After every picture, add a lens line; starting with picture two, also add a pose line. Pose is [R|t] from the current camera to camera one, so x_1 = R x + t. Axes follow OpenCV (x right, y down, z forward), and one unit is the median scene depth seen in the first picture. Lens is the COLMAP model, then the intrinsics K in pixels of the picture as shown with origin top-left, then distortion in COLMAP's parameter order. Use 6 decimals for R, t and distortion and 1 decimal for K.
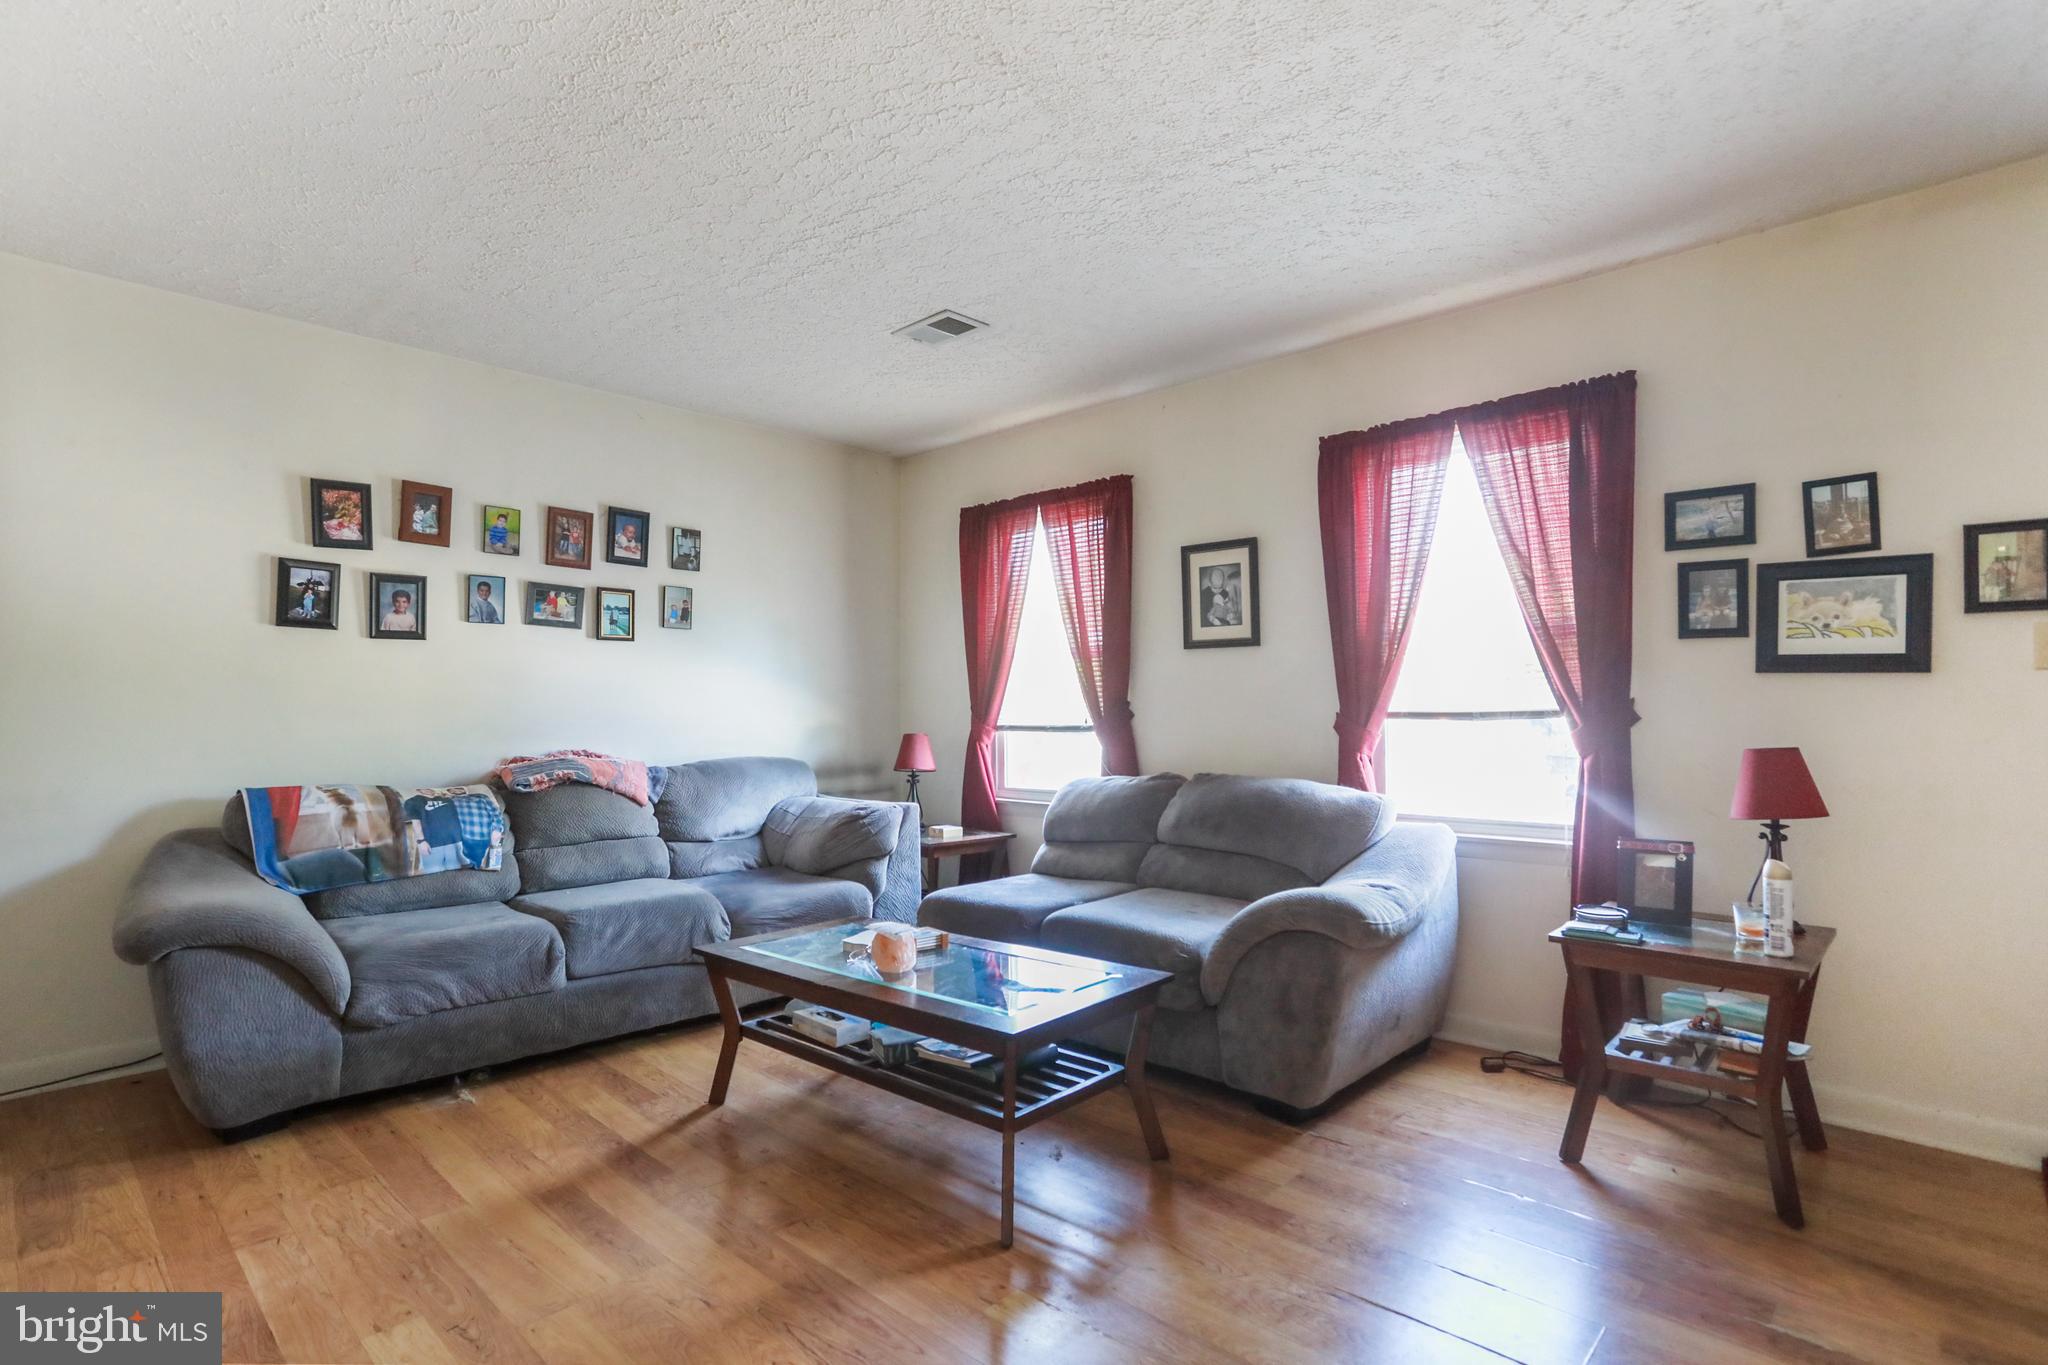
lens RADIAL K [[1024.1, 0, 1019.1], [0, 1024.1, 689.7], [0, 0, 1]] dist [-0.048611, 0.032201]
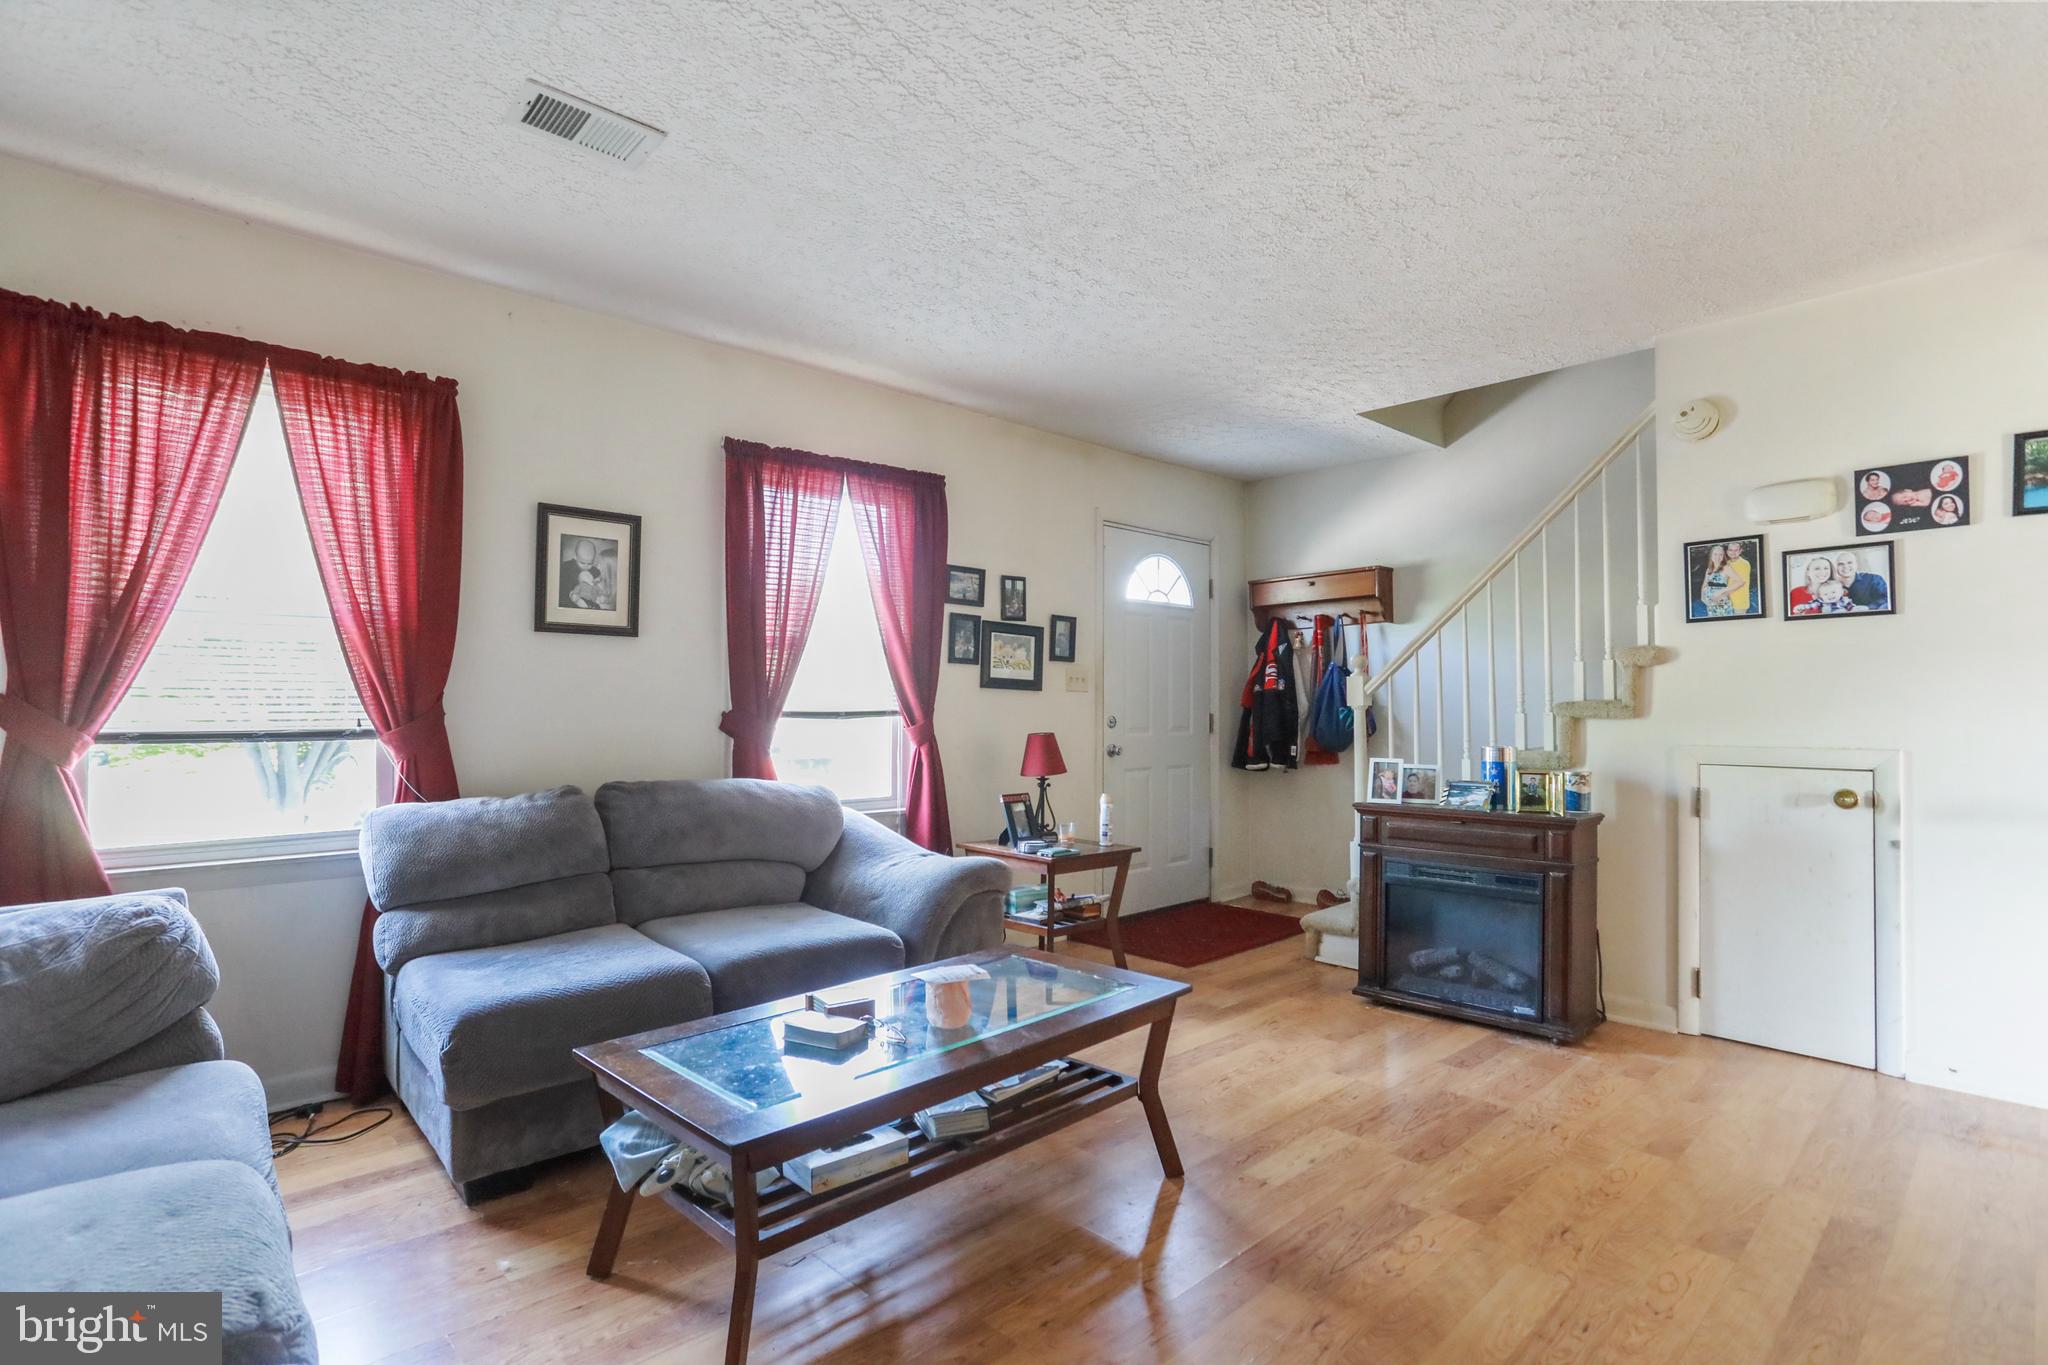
lens RADIAL K [[1024.1, 0, 1019.1], [0, 1024.1, 689.7], [0, 0, 1]] dist [-0.048611, 0.032201]
pose [[0.057374, 0.022939, 0.998089, -0.679448], [-0.025330, 0.999448, -0.021515, 0.014875], [-0.998031, -0.024047, 0.057923, 0.650130]]
